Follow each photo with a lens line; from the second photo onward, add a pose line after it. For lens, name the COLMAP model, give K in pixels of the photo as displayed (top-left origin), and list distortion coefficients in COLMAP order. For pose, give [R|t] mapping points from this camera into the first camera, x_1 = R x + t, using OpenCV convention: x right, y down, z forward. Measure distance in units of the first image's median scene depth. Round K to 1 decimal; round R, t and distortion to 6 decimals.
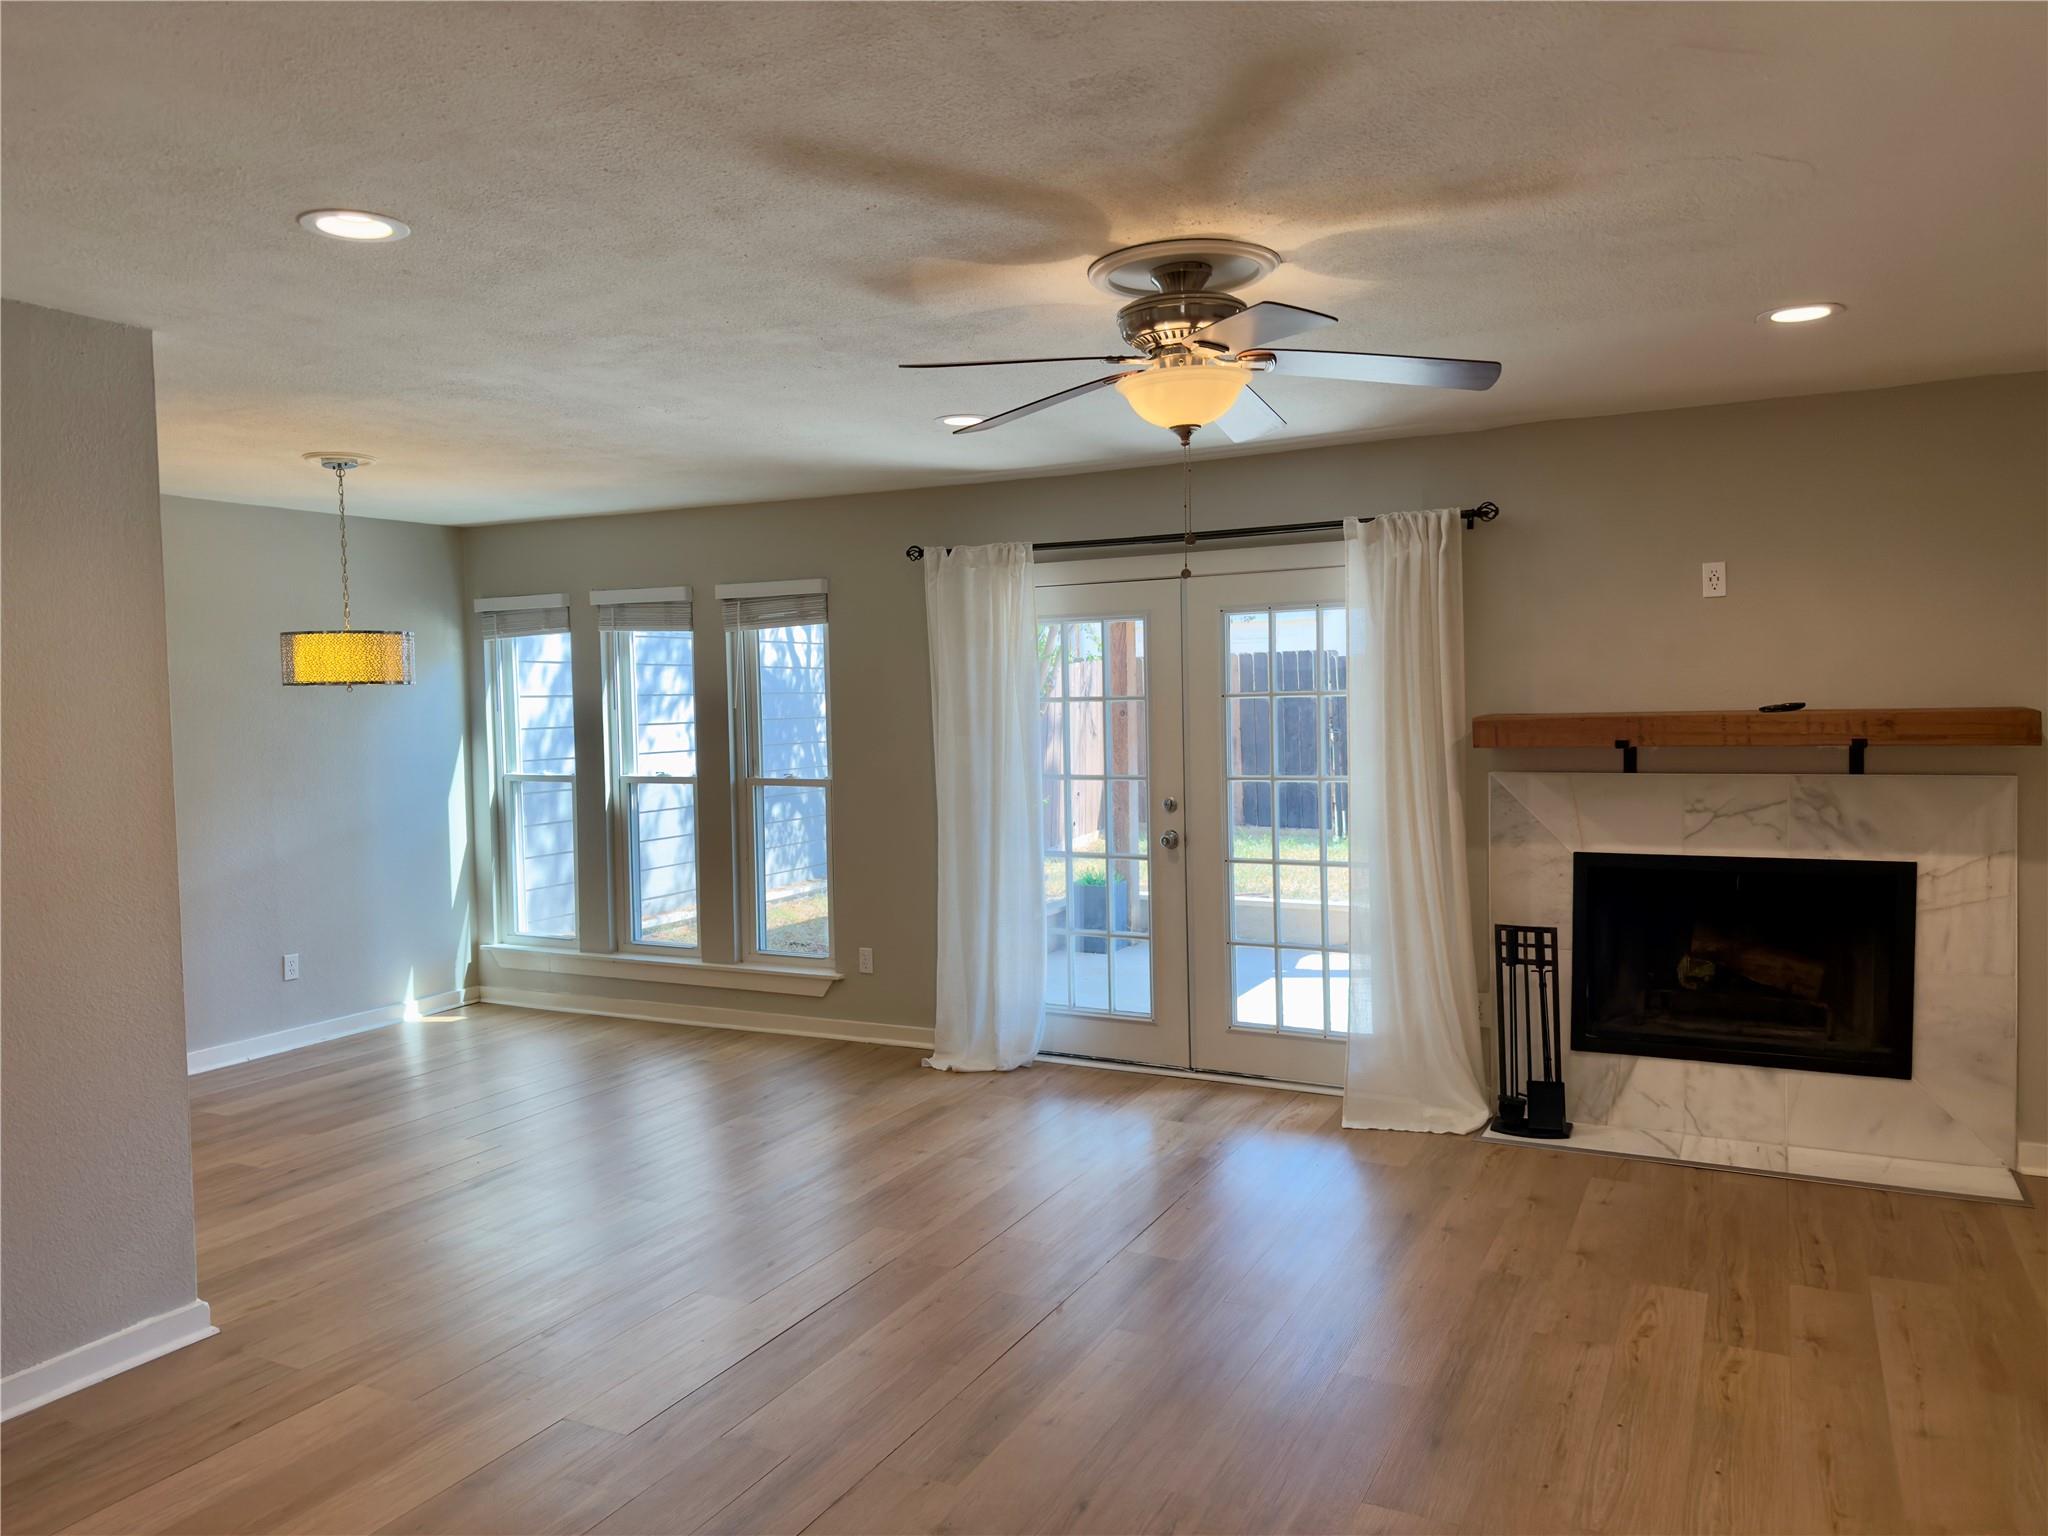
lens RADIAL K [[1440.1, 0, 1018.0], [0, 1440.1, 770.5], [0, 0, 1]] dist [0.069714, -0.093840]
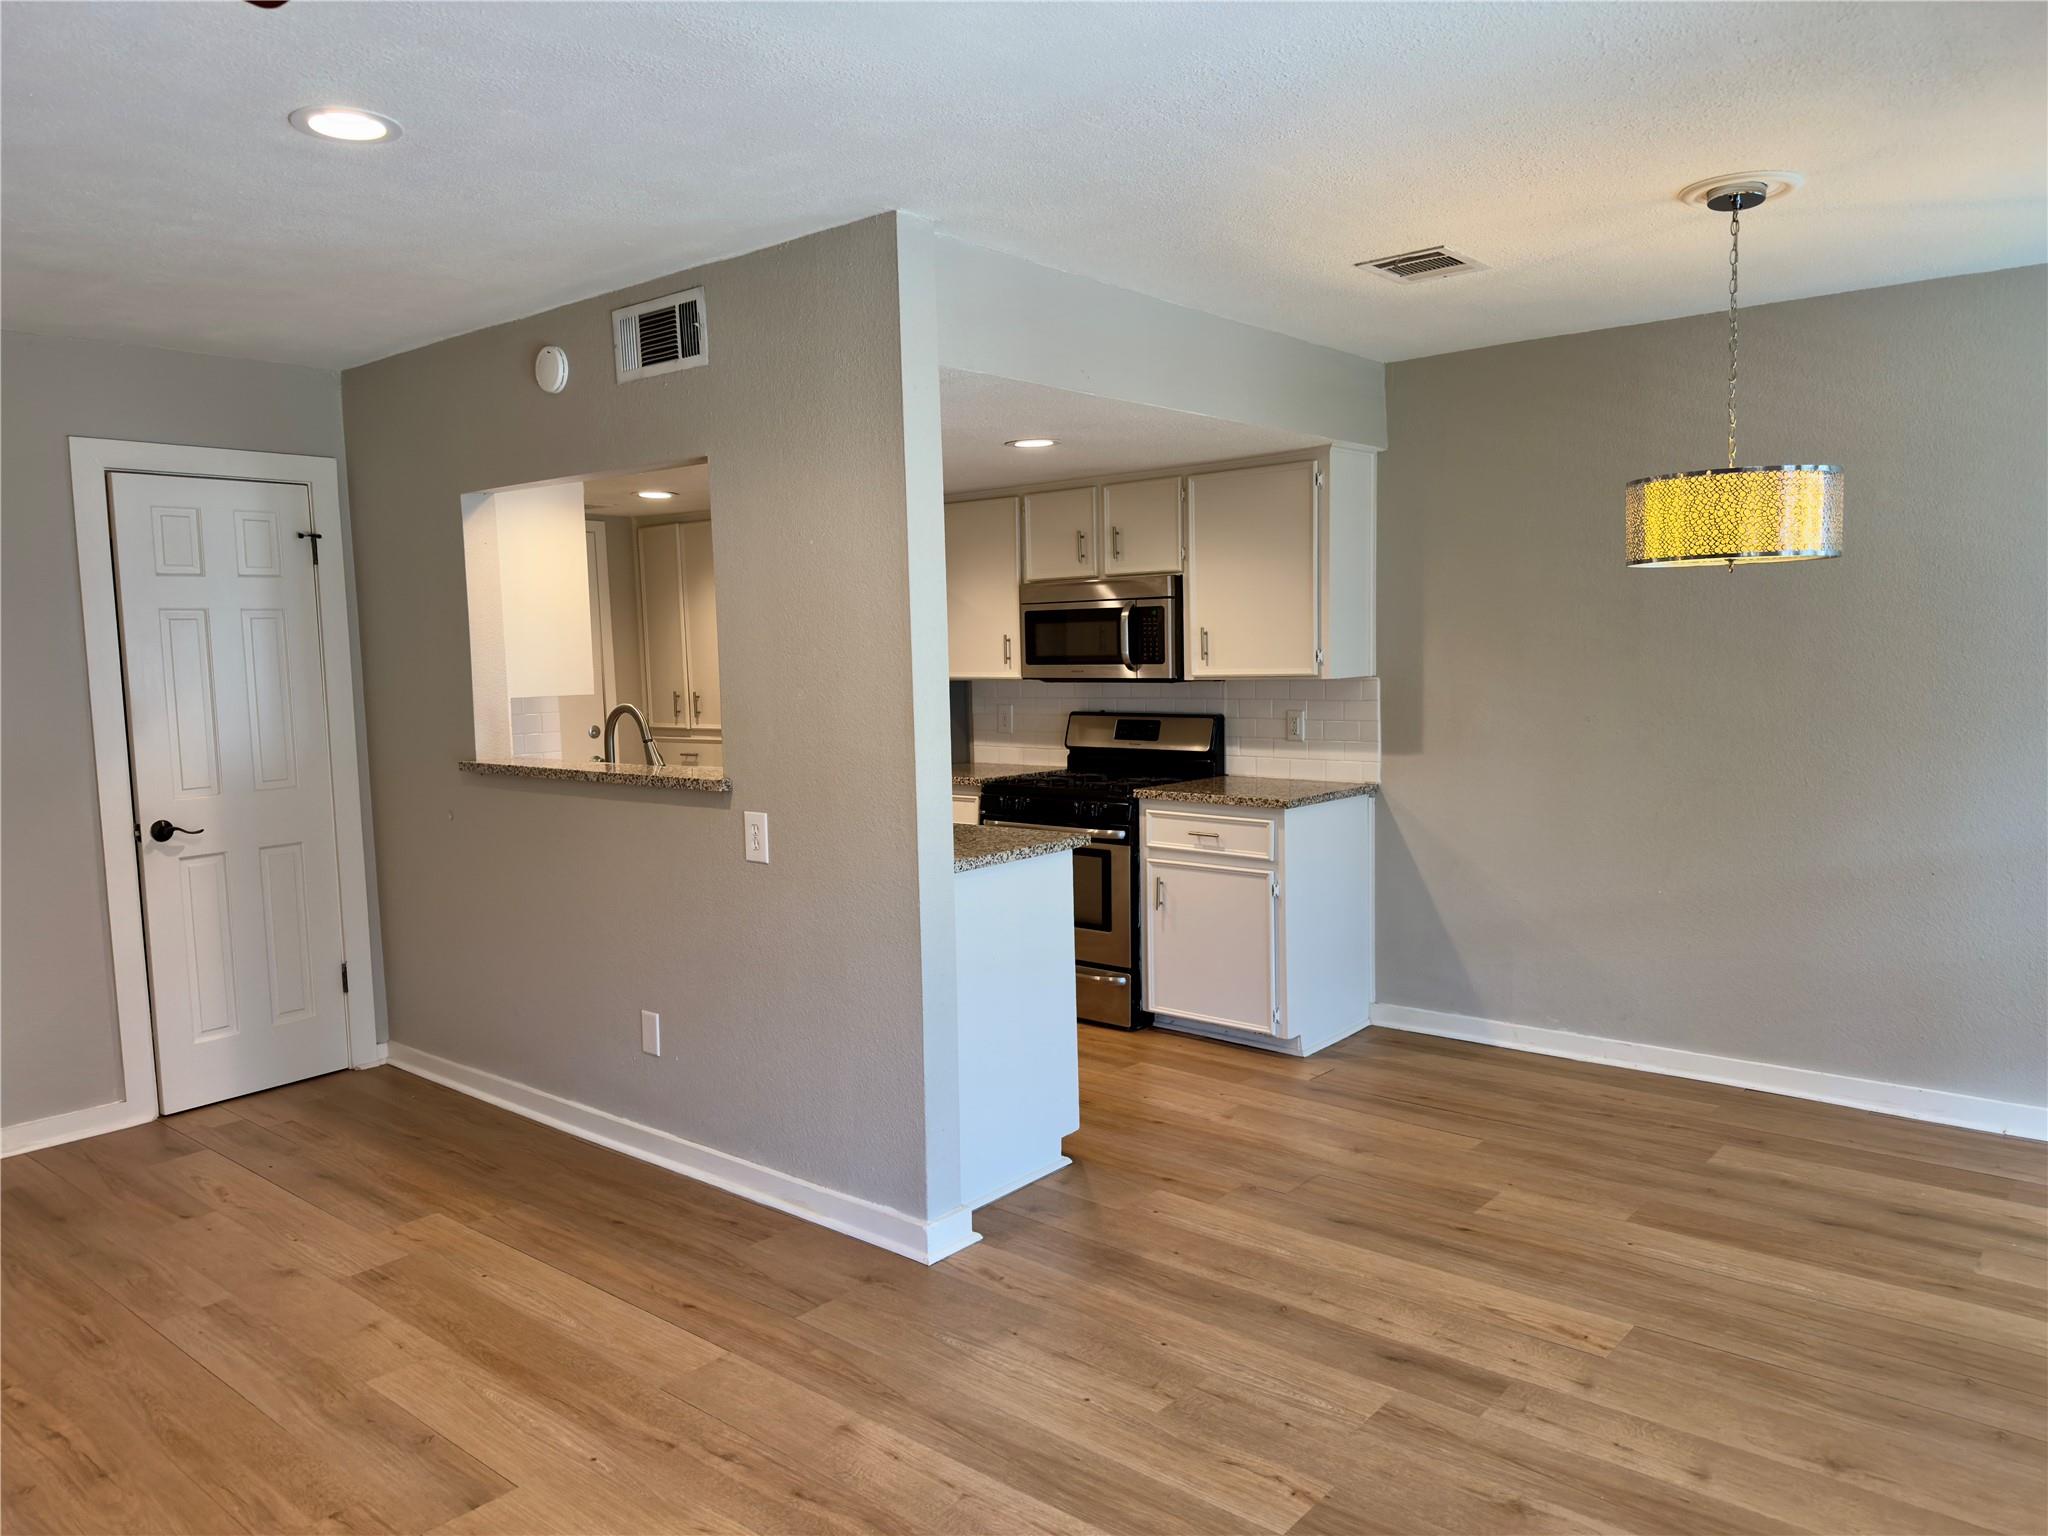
lens RADIAL K [[1434.7, 0, 1017.4], [0, 1434.7, 767.2], [0, 0, 1]] dist [0.118199, -0.214709]
pose [[-0.226781, 0.111009, -0.967599, 0.189788], [-0.028771, 0.992286, 0.120584, -0.029581], [0.973521, 0.055185, -0.221838, 0.761391]]
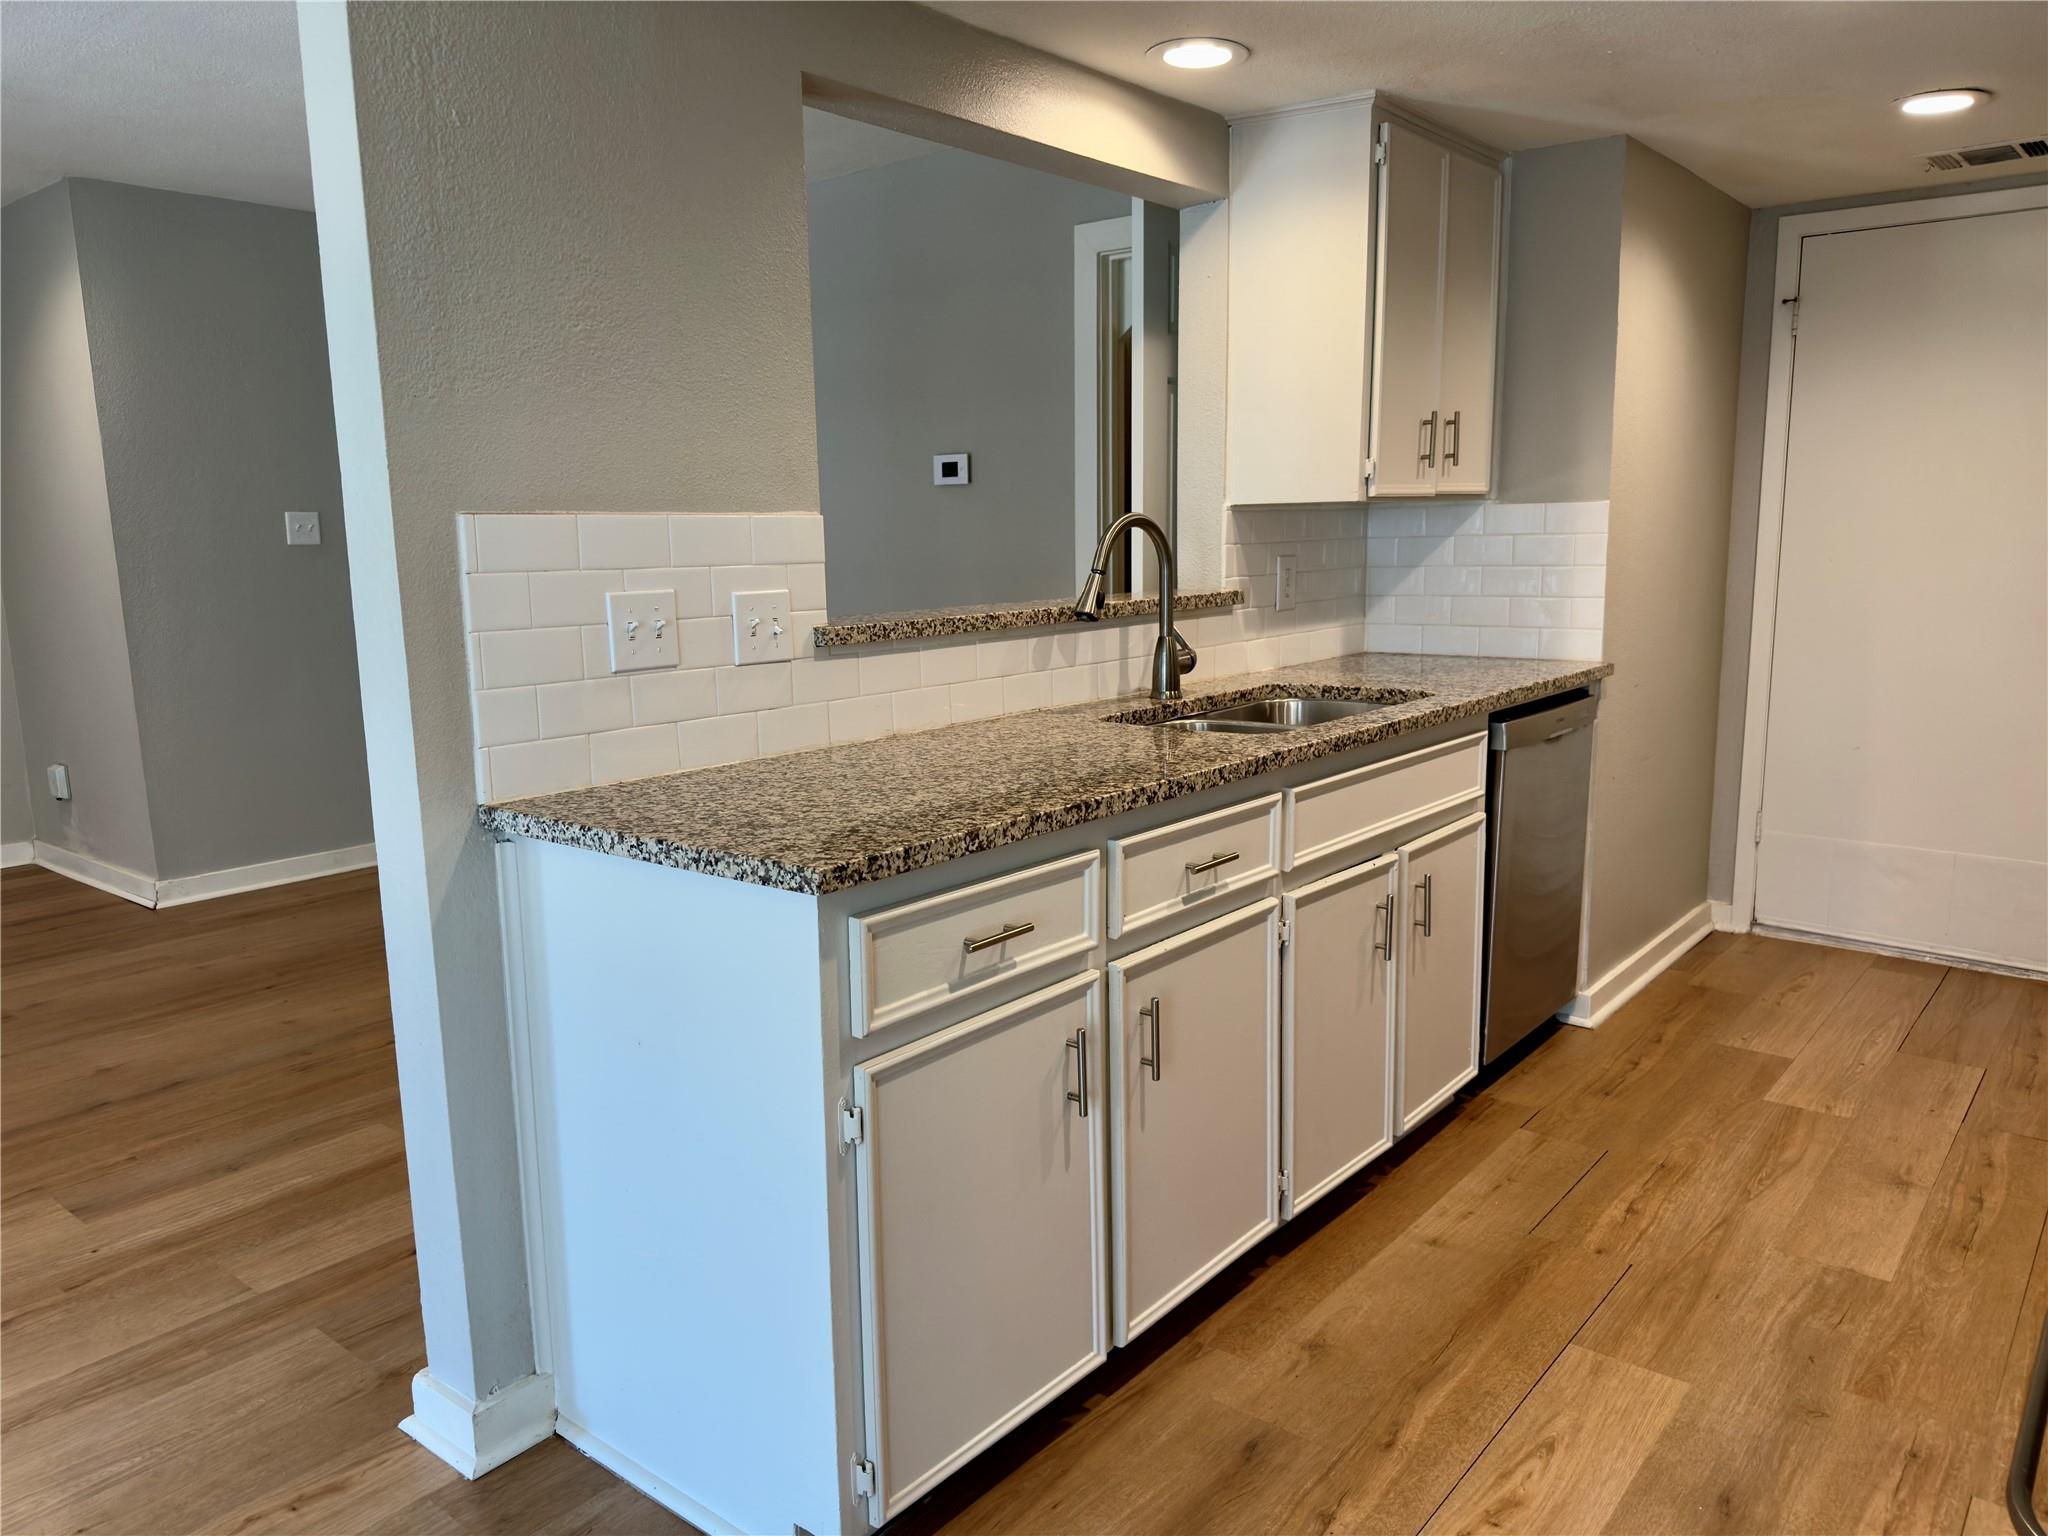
lens RADIAL K [[1440.1, 0, 1018.0], [0, 1440.1, 770.5], [0, 0, 1]] dist [0.069714, -0.093840]
pose [[-0.976479, 0.001211, 0.215611, -0.557705], [0.049637, 0.974388, 0.219326, 0.009912], [-0.209823, 0.224869, -0.951529, 0.881113]]
